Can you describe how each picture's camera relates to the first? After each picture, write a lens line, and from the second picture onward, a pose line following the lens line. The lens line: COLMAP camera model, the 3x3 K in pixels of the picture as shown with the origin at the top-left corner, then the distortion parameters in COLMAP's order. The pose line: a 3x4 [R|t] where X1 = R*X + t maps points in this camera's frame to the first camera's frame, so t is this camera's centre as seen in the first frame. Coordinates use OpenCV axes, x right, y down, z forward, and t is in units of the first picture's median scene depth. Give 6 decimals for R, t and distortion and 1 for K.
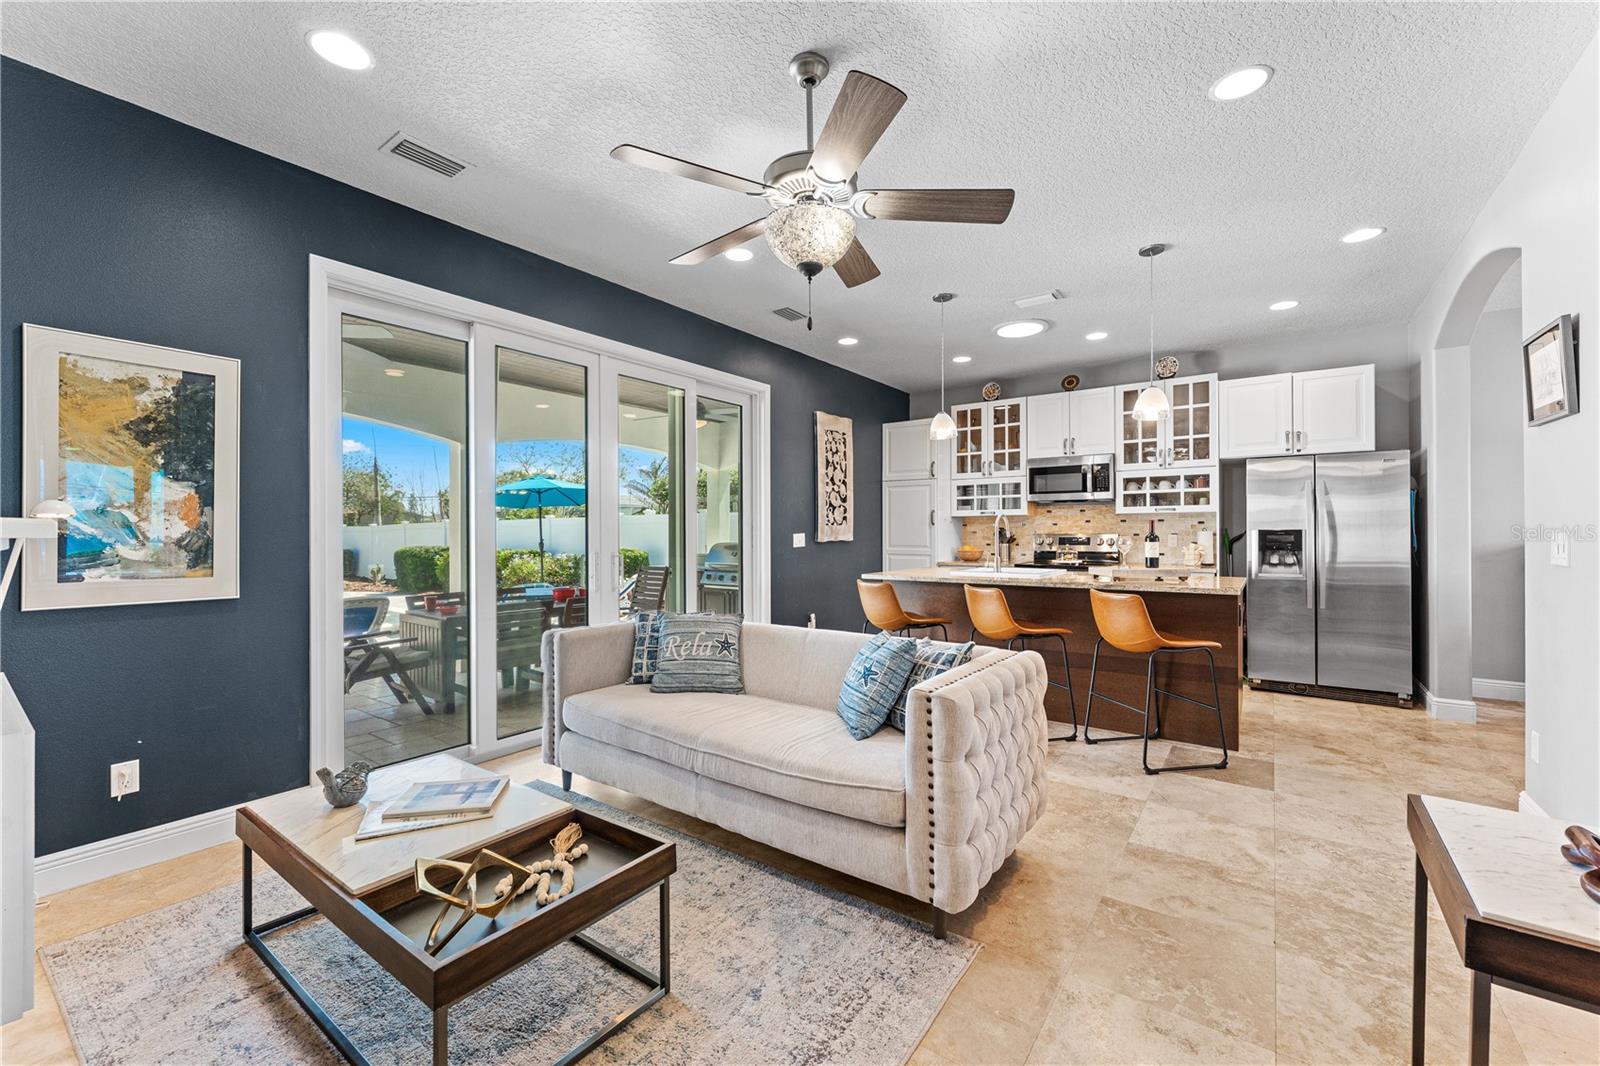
lens RADIAL K [[639.5, 0, 797.9], [0, 639.5, 533.6], [0, 0, 1]] dist [-0.003152, 0.001358]
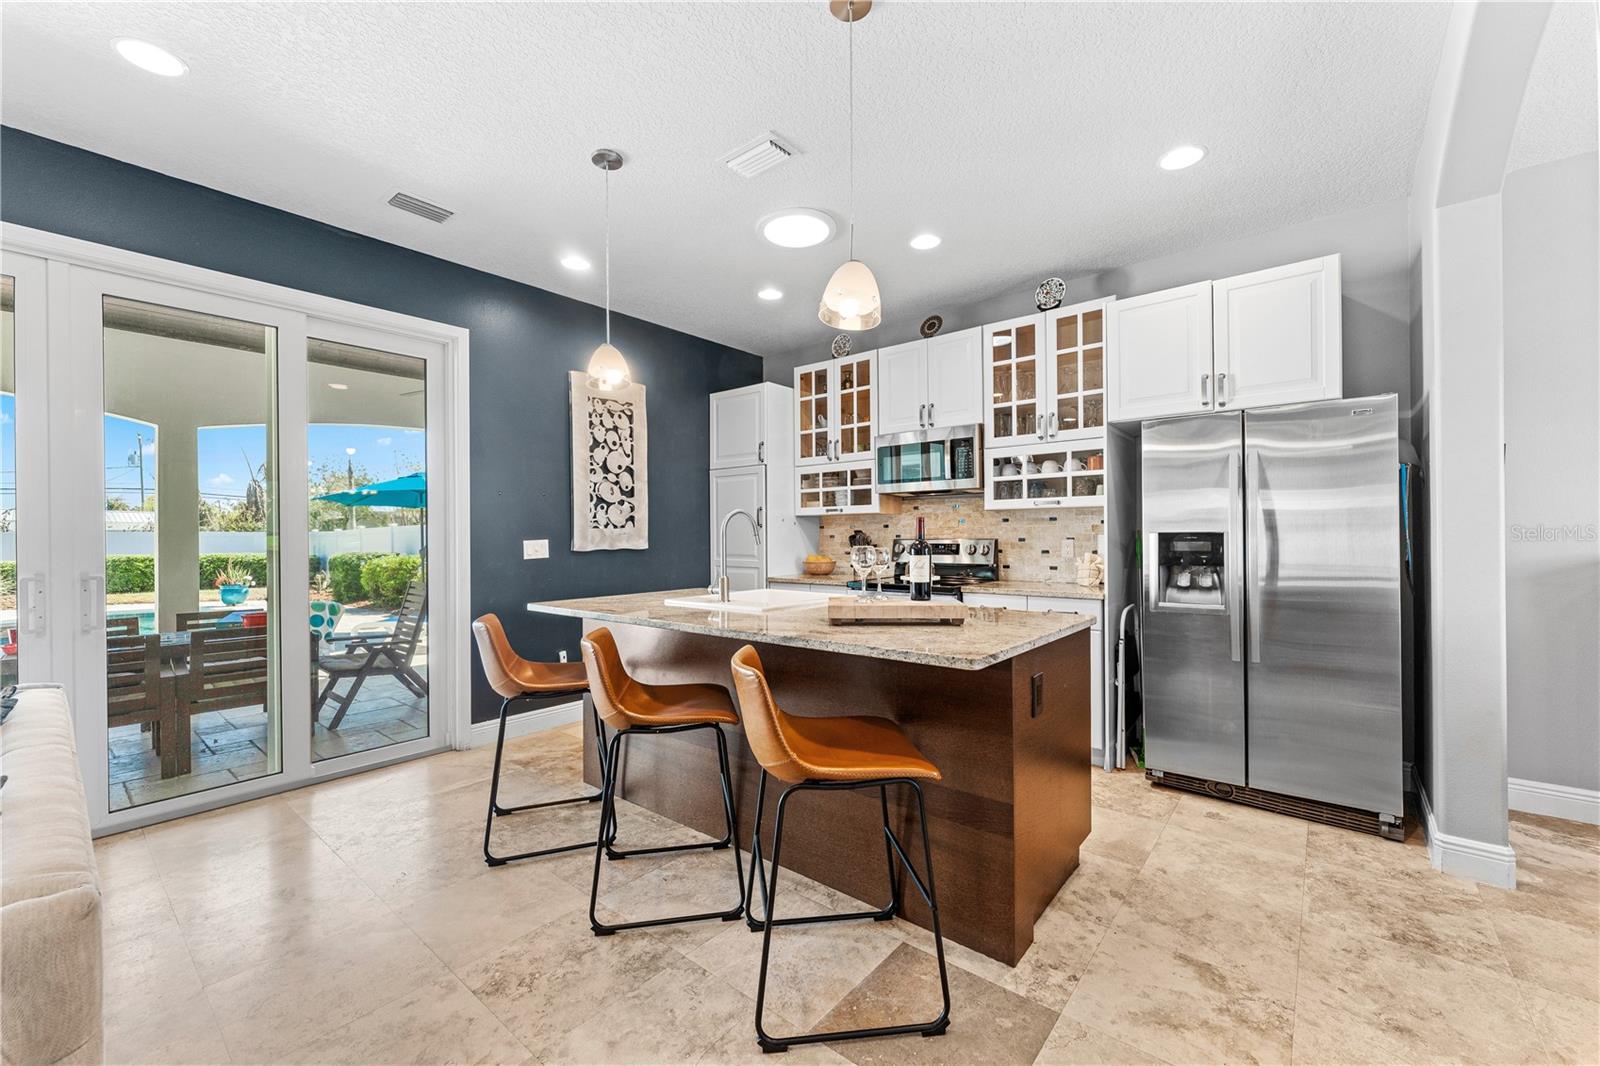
lens RADIAL K [[639.5, 0, 803.7], [0, 639.5, 534.7], [0, 0, 1]] dist [-0.003152, 0.001358]
pose [[0.998611, -0.003834, -0.052546, 0.364198], [0.003753, 0.999992, -0.001636, -0.003721], [0.052552, 0.001436, 0.998617, 0.317502]]
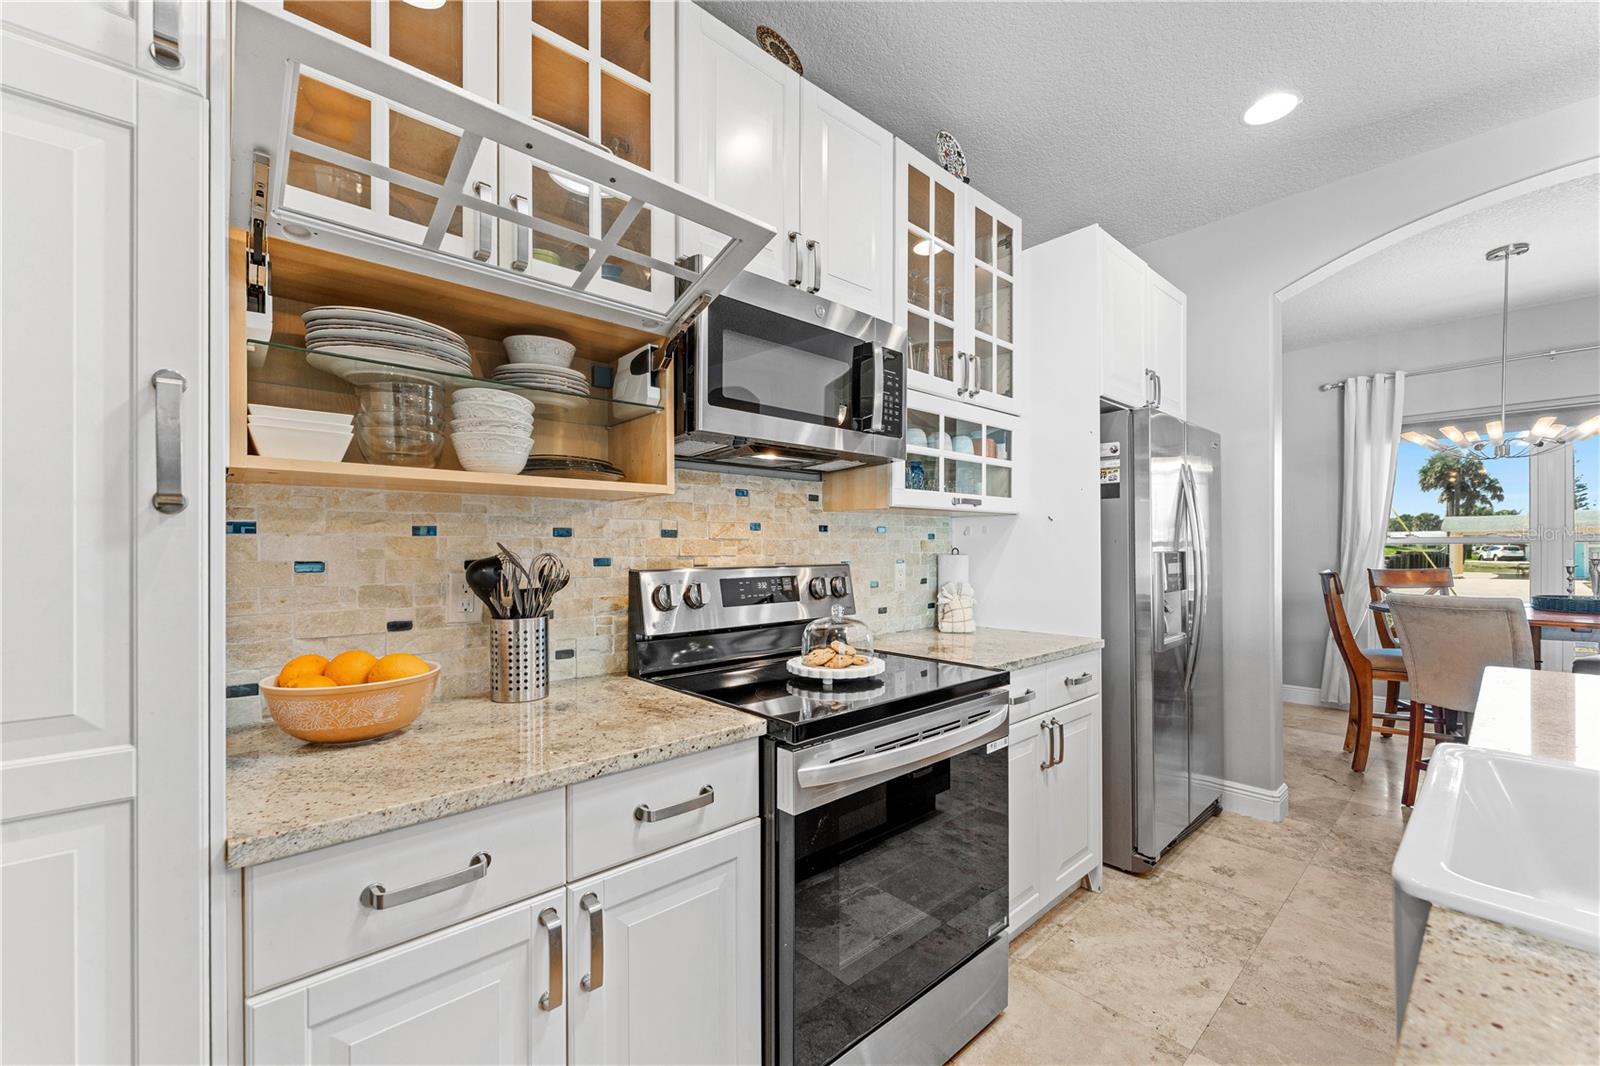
lens RADIAL K [[639.5, 0, 790.0], [0, 639.5, 548.7], [0, 0, 1]] dist [-0.003152, 0.001358]
pose [[0.196518, 0.002017, 0.980498, 0.156654], [0.004910, 0.999983, -0.003041, -0.007481], [-0.980488, 0.005412, 0.196504, 1.067950]]
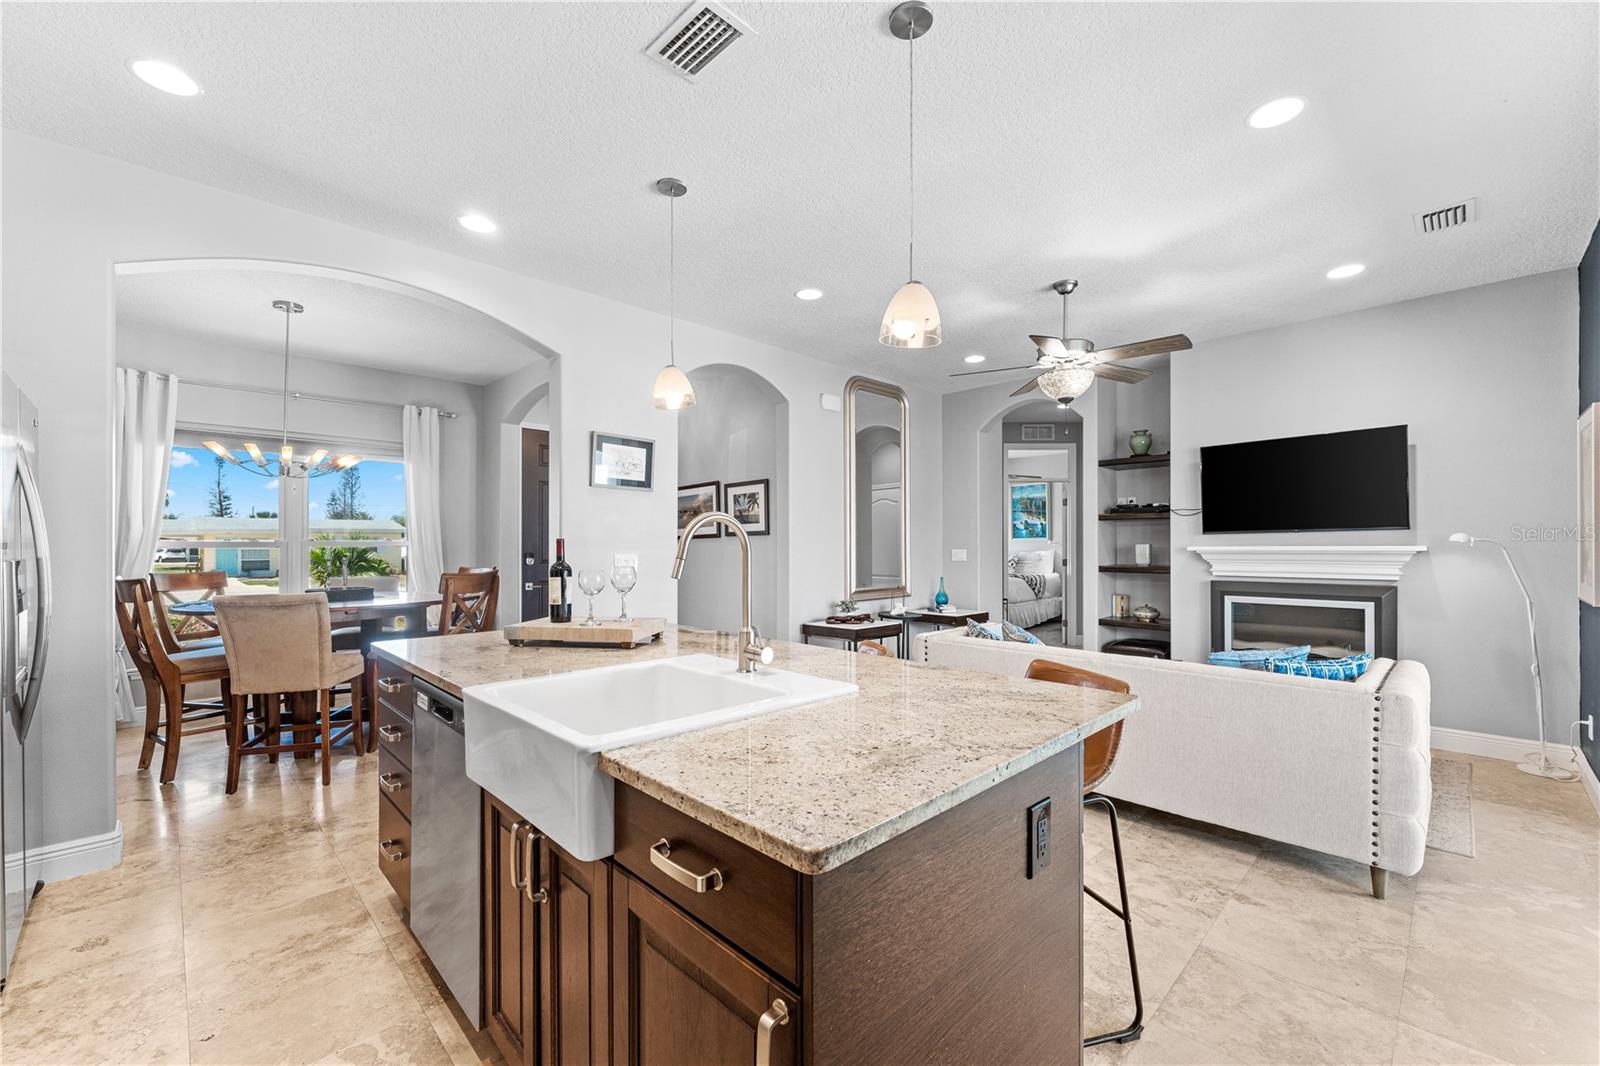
lens RADIAL K [[639.5, 0, 804.2], [0, 639.5, 554.2], [0, 0, 1]] dist [-0.003152, 0.001358]
pose [[-0.987493, 0.004800, 0.157591, 0.188020], [0.007126, 0.999874, 0.014199, -0.010469], [-0.157503, 0.015145, -0.987402, 1.157999]]
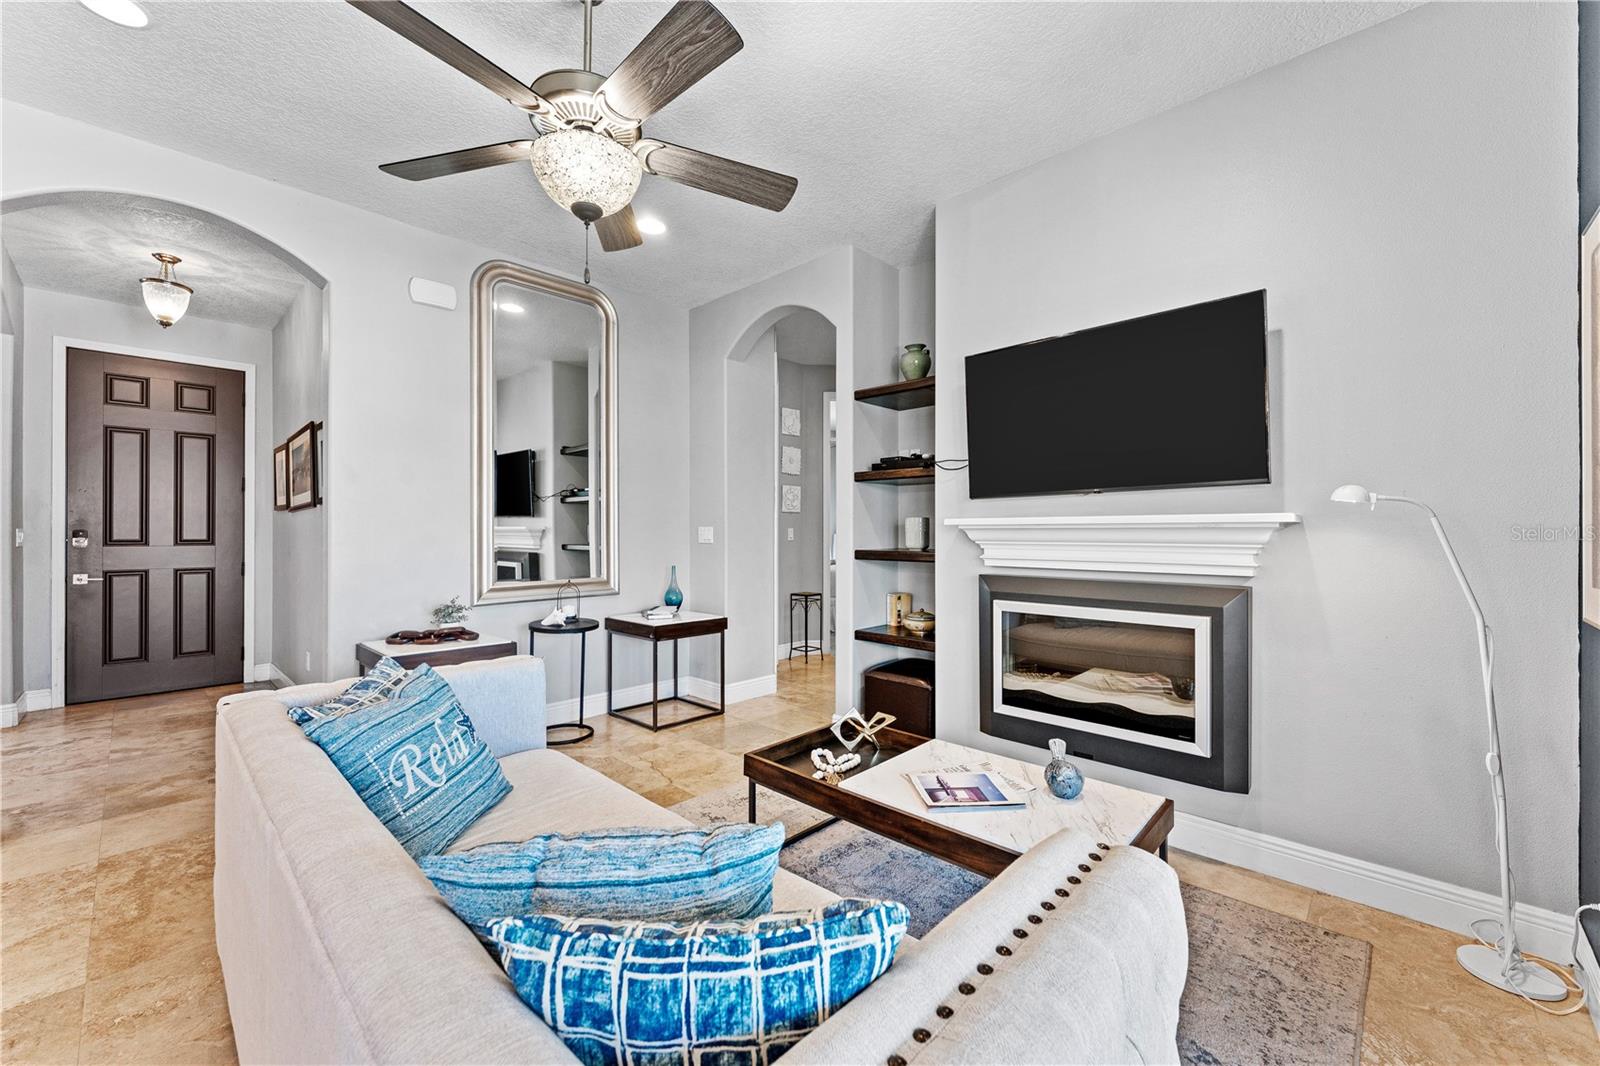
lens RADIAL K [[639.5, 0, 814.8], [0, 639.5, 531.9], [0, 0, 1]] dist [-0.003152, 0.001358]
pose [[-0.993426, 0.004099, 0.114404, -0.152160], [0.004507, 0.999984, 0.003309, 0.004644], [-0.114389, 0.003803, -0.993429, 0.746176]]
